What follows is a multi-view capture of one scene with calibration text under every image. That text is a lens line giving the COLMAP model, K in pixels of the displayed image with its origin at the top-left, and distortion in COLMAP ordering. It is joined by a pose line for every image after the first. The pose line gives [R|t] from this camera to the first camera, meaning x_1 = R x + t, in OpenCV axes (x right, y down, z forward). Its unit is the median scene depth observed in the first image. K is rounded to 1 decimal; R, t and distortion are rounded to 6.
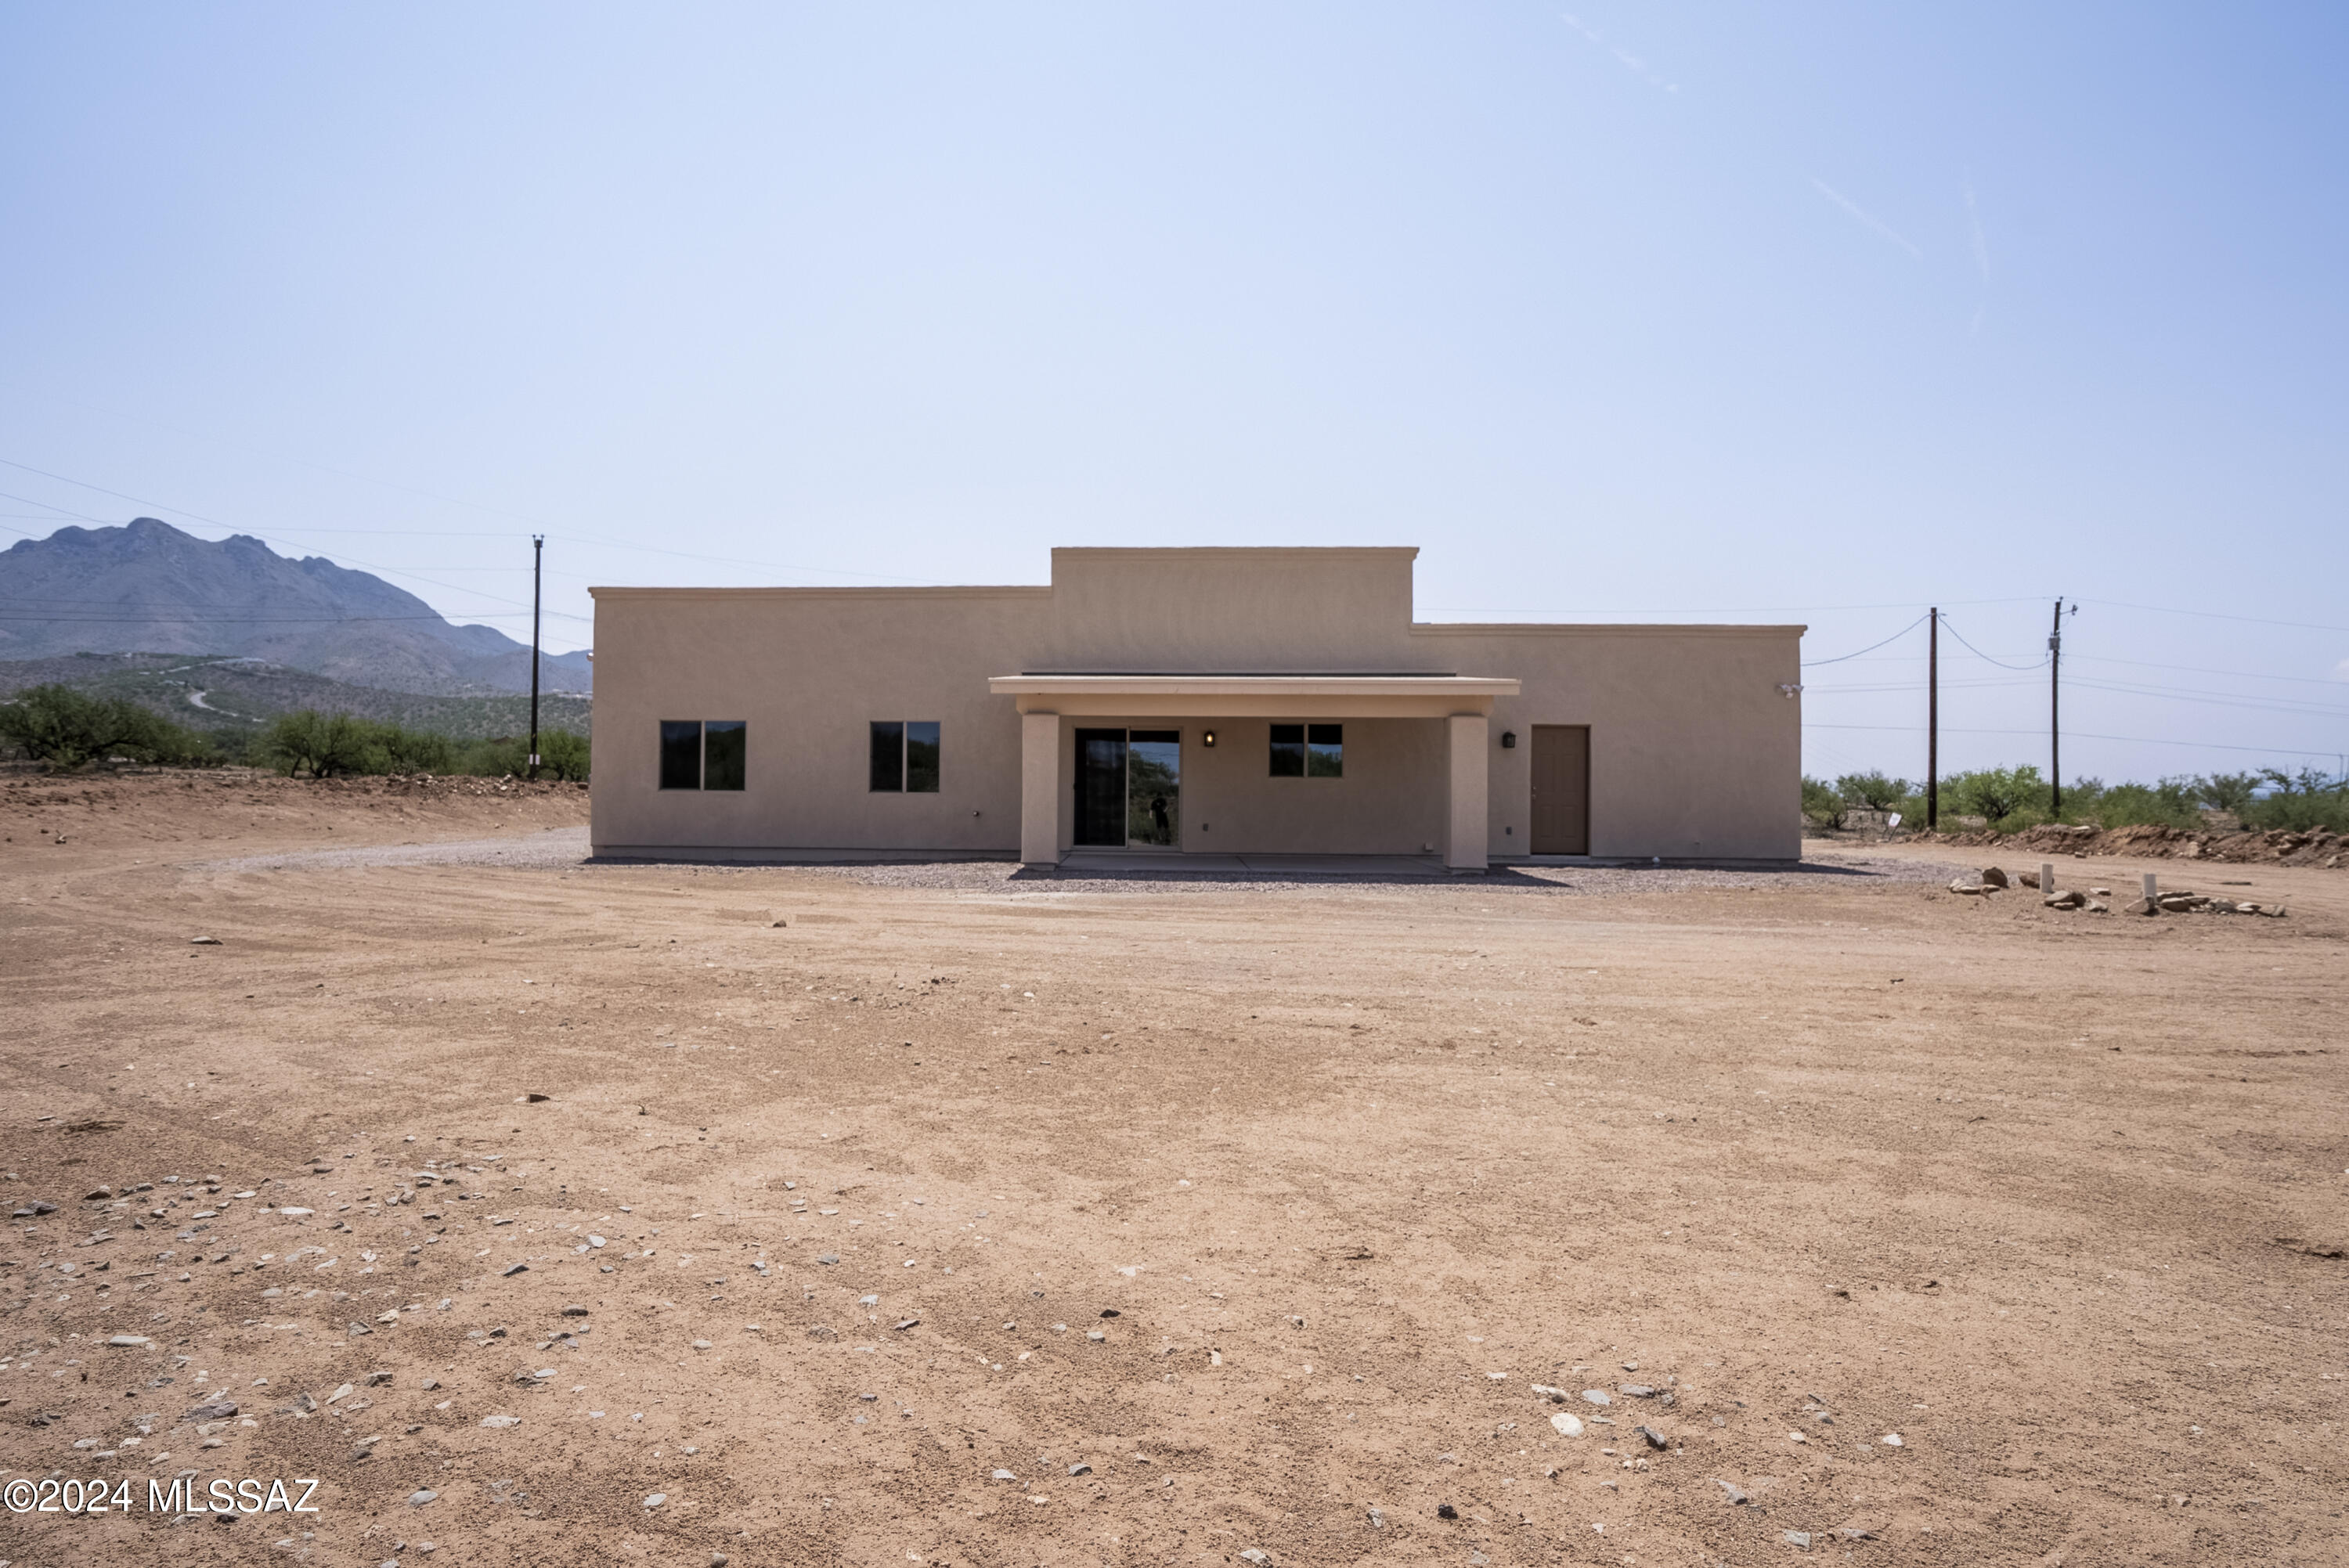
lens RADIAL K [[1333.9, 0, 1172.4], [0, 1333.9, 787.5], [0, 0, 1]] dist [0.000022, 0.000158]
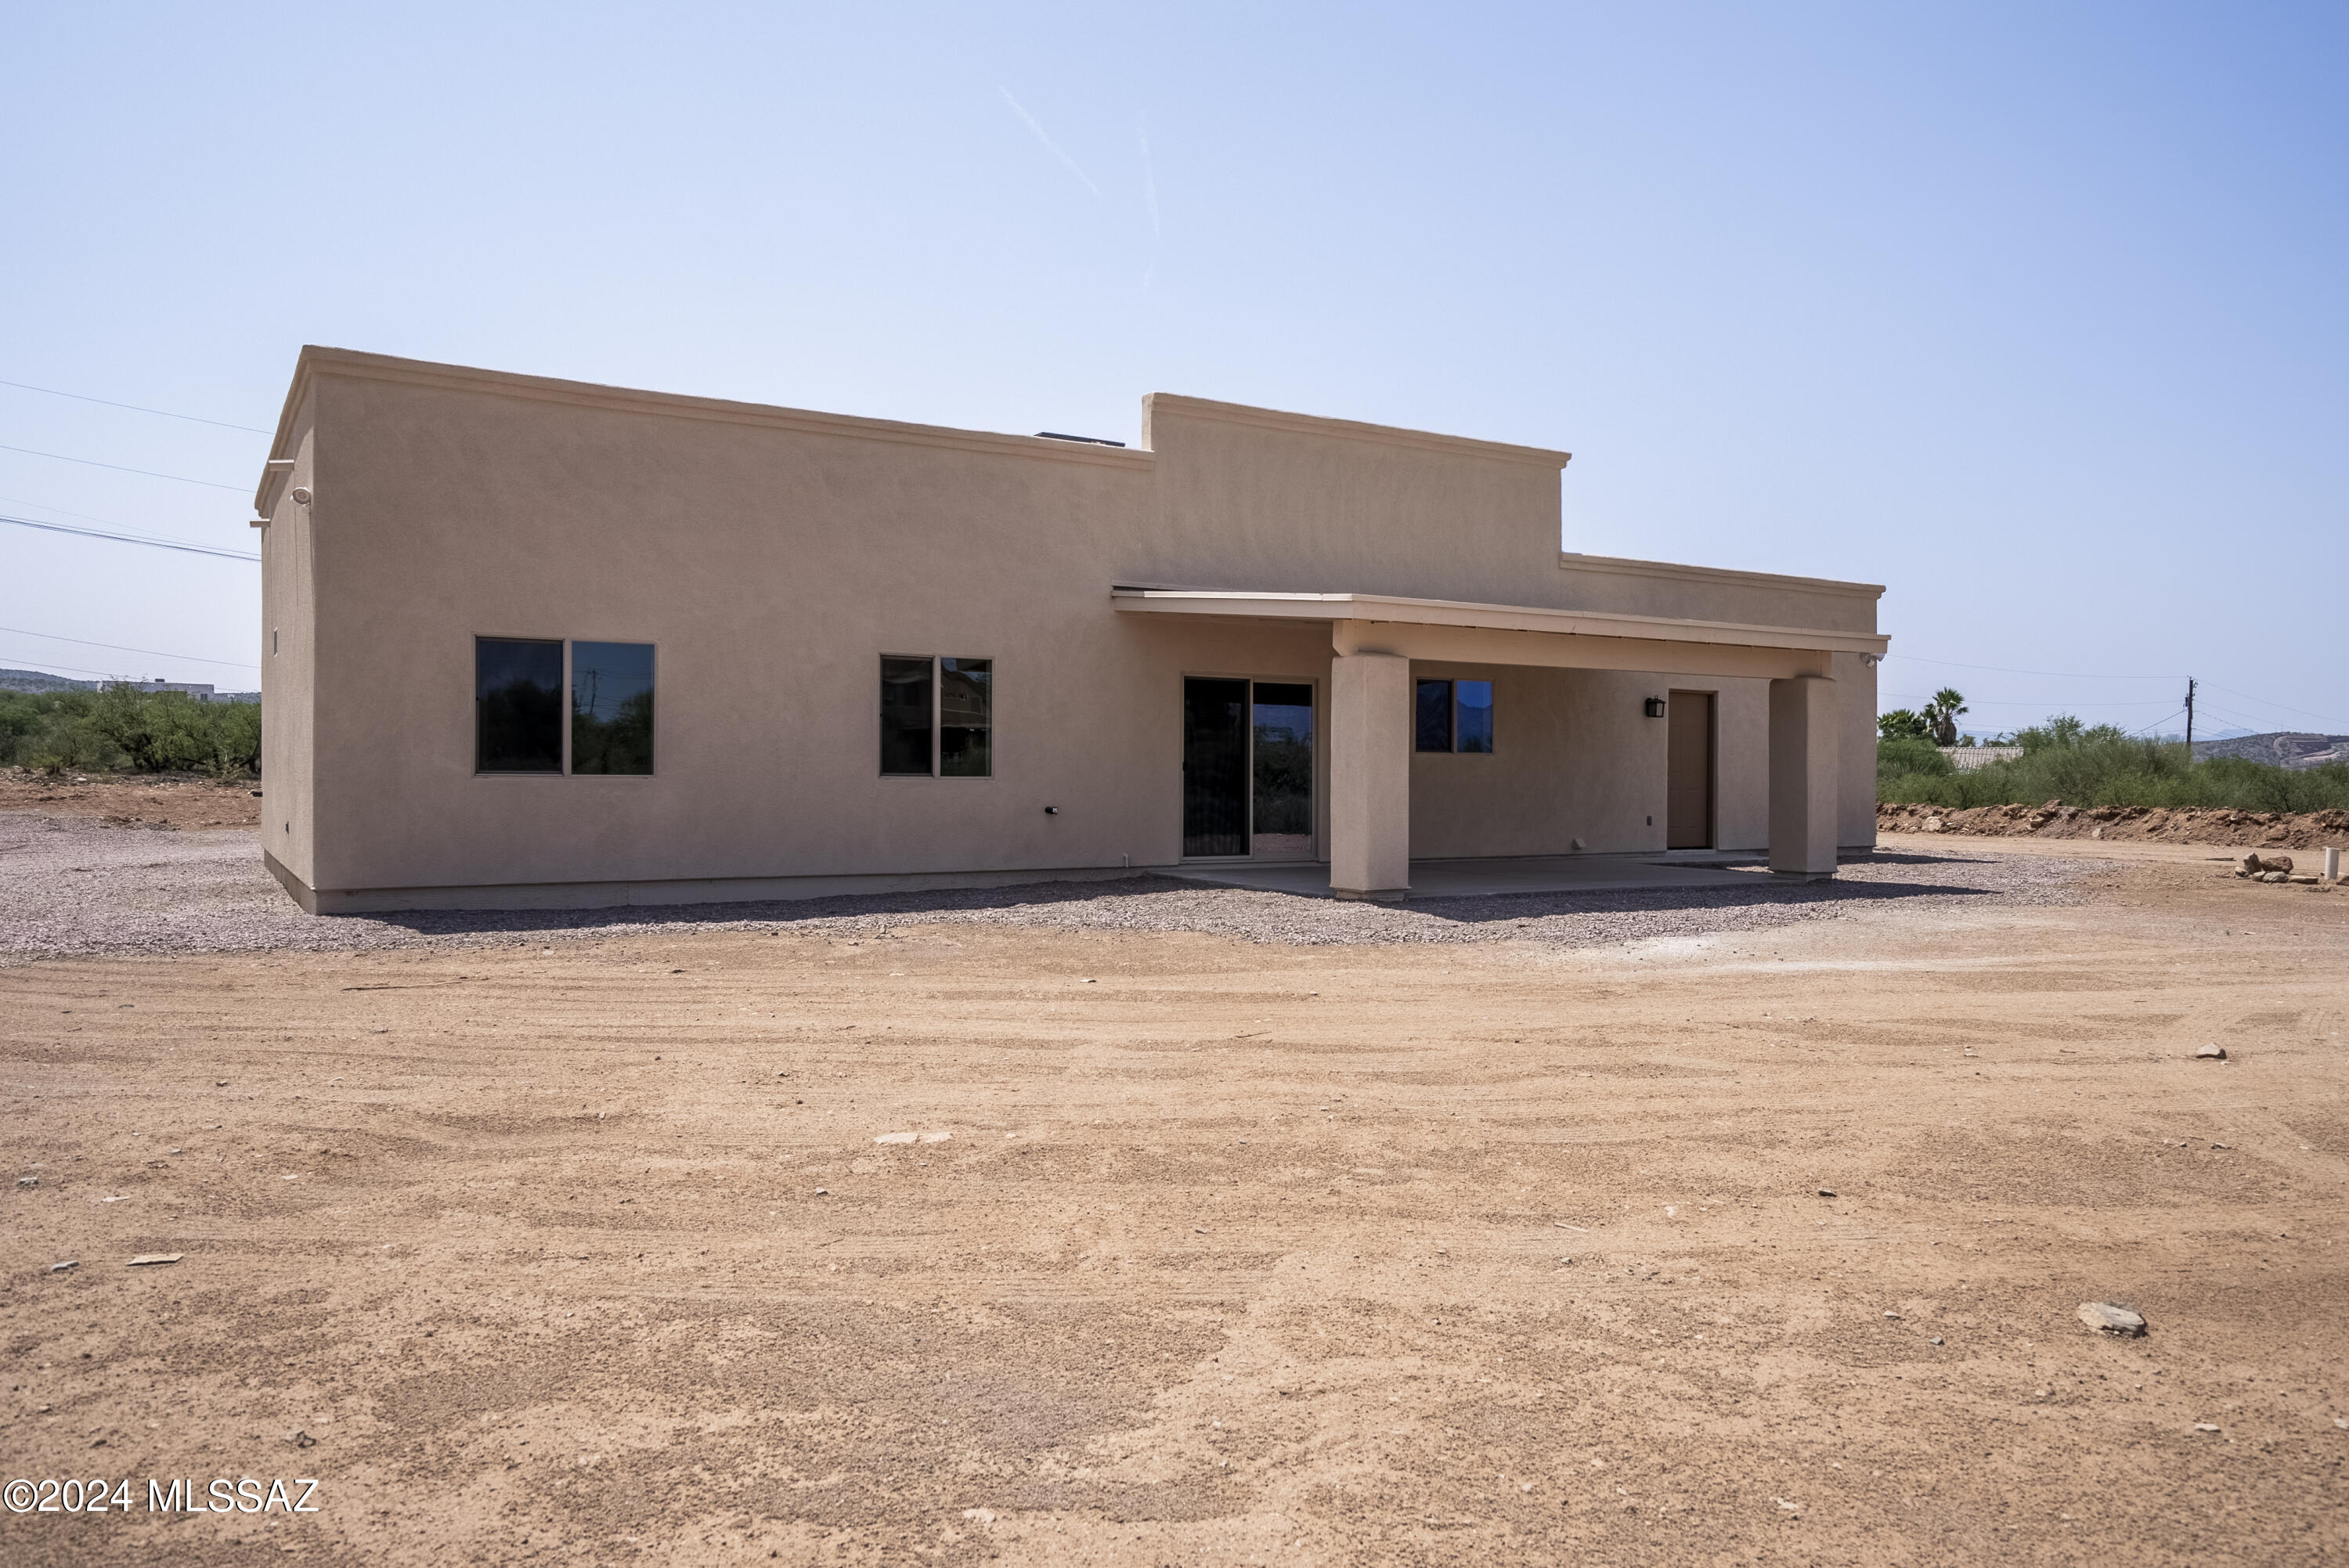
lens RADIAL K [[1594.6, 0, 1174.7], [0, 1594.6, 779.4], [0, 0, 1]] dist [0.004729, 0.000427]
pose [[0.832815, -0.005956, 0.553520, -0.502803], [-0.003075, 0.999877, 0.015386, -0.006349], [-0.553543, -0.014516, 0.832694, 0.356030]]
